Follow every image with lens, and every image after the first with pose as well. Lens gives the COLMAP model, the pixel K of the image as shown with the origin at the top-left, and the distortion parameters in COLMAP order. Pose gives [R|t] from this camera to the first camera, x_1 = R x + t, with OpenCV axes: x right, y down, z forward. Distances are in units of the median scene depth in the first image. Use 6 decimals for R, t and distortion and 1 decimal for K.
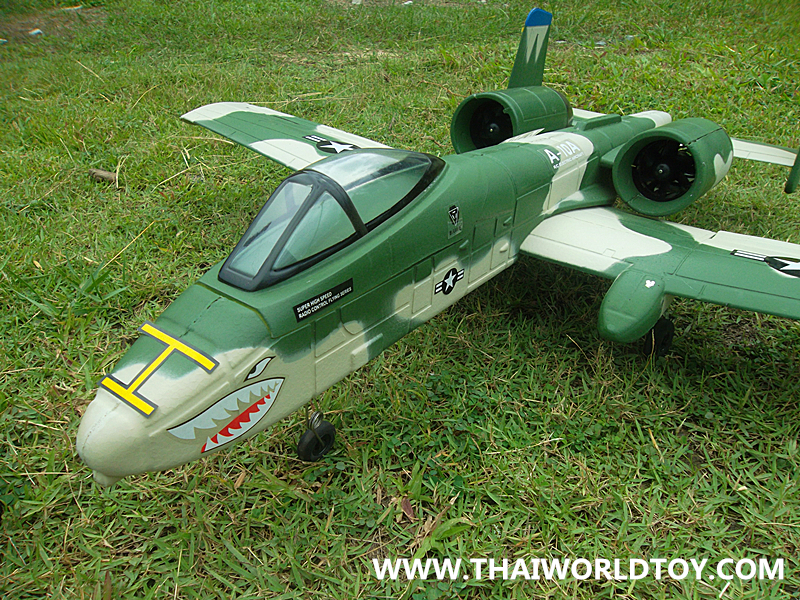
lens RADIAL K [[640.4, 0, 400.0], [0, 640.4, 300.0], [0, 0, 1]] dist [0.004902, -0.010196]
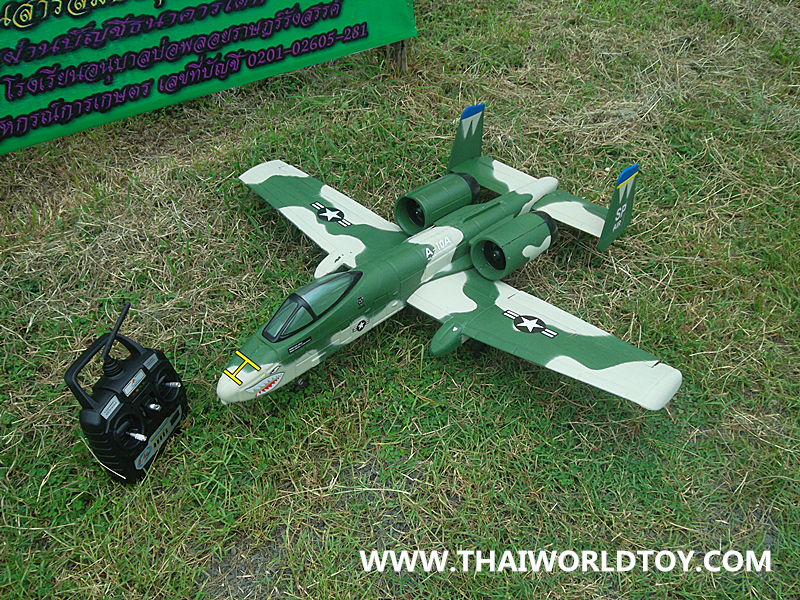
lens RADIAL K [[765.8, 0, 384.1], [0, 765.8, 300.9], [0, 0, 1]] dist [-0.046441, -0.000603]
pose [[0.993022, 0.061815, -0.100427, 0.419482], [-0.044688, 0.985343, 0.164627, -0.555914], [0.109131, -0.158990, 0.981230, -1.610743]]
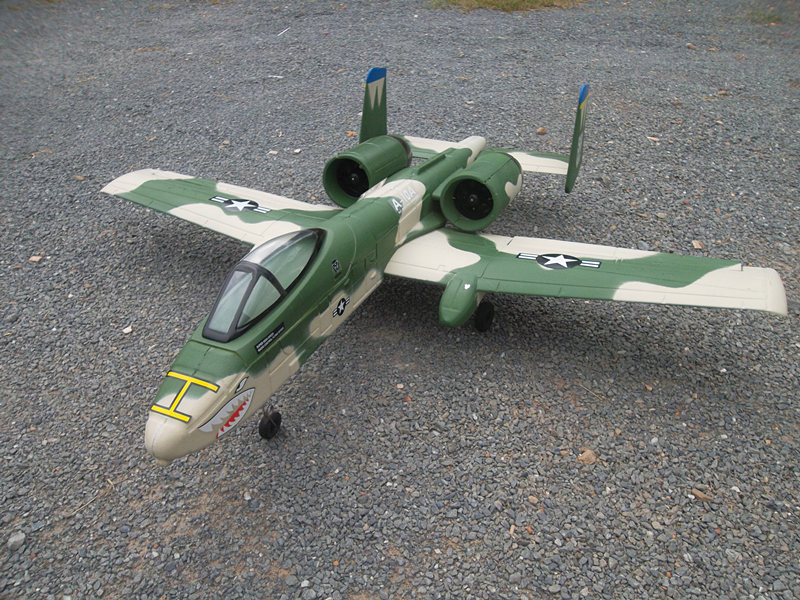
lens RADIAL K [[640.4, 0, 400.0], [0, 640.4, 300.0], [0, 0, 1]] dist [0.004902, -0.010196]
pose [[0.973859, -0.157827, 0.163368, -0.033727], [0.151930, 0.987222, 0.048061, -0.096140], [-0.168866, -0.021984, 0.985394, -0.540442]]
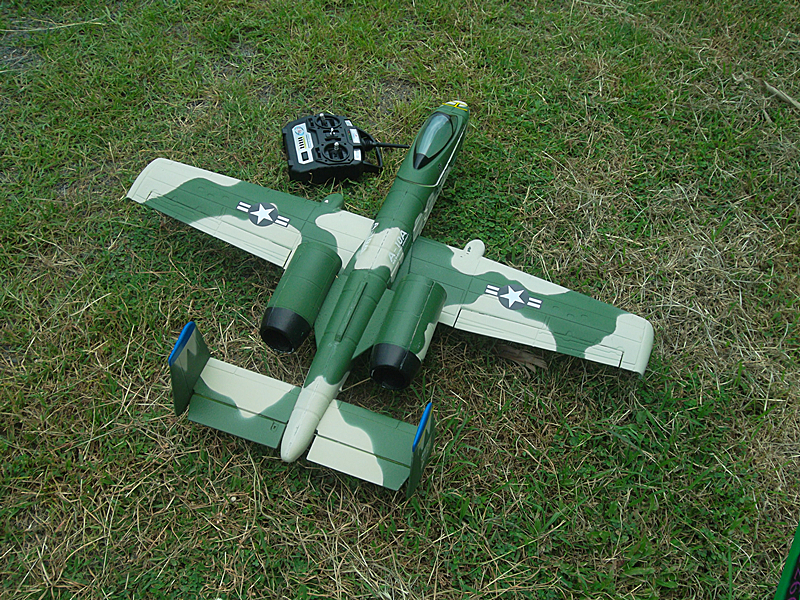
lens RADIAL K [[835.3, 0, 425.6], [0, 835.3, 299.9], [0, 0, 1]] dist [-0.056494, 0.012509]
pose [[-0.938820, 0.185052, -0.290468, 1.064596], [-0.274278, 0.108358, 0.955526, -3.255986], [0.208297, 0.976736, -0.050973, 1.680165]]
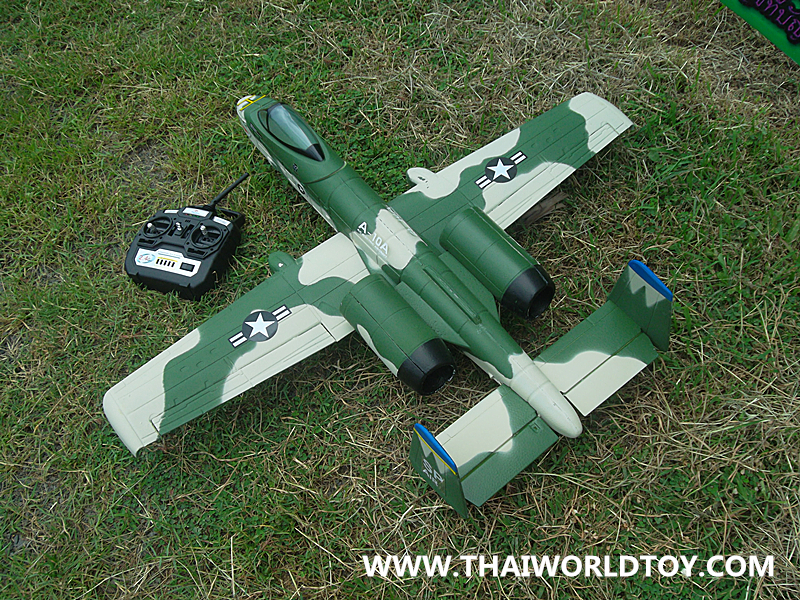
lens RADIAL K [[835.3, 0, 425.6], [0, 835.3, 299.9], [0, 0, 1]] dist [-0.056494, 0.012509]
pose [[-0.250134, 0.791009, -0.558334, 1.933190], [-0.445448, 0.417993, 0.791744, -2.403181], [0.859656, 0.446751, 0.247800, 0.821898]]
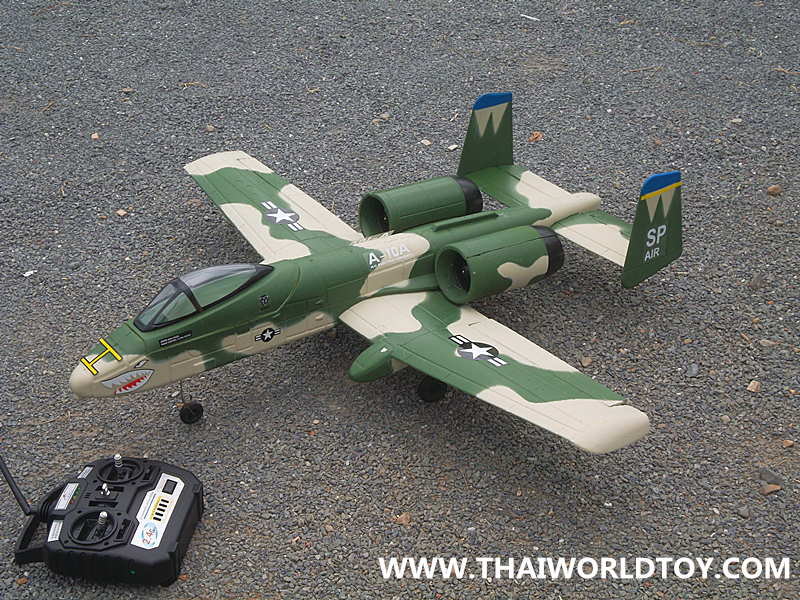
lens RADIAL K [[1374.5, 0, 400.0], [0, 1374.5, 300.0], [0, 0, 1]] dist [0.030285, 0.043861]
pose [[0.954687, 0.122772, -0.271110, 1.456322], [-0.119857, 0.992414, 0.027349, -0.272909], [0.272411, 0.006385, 0.962160, -2.598189]]
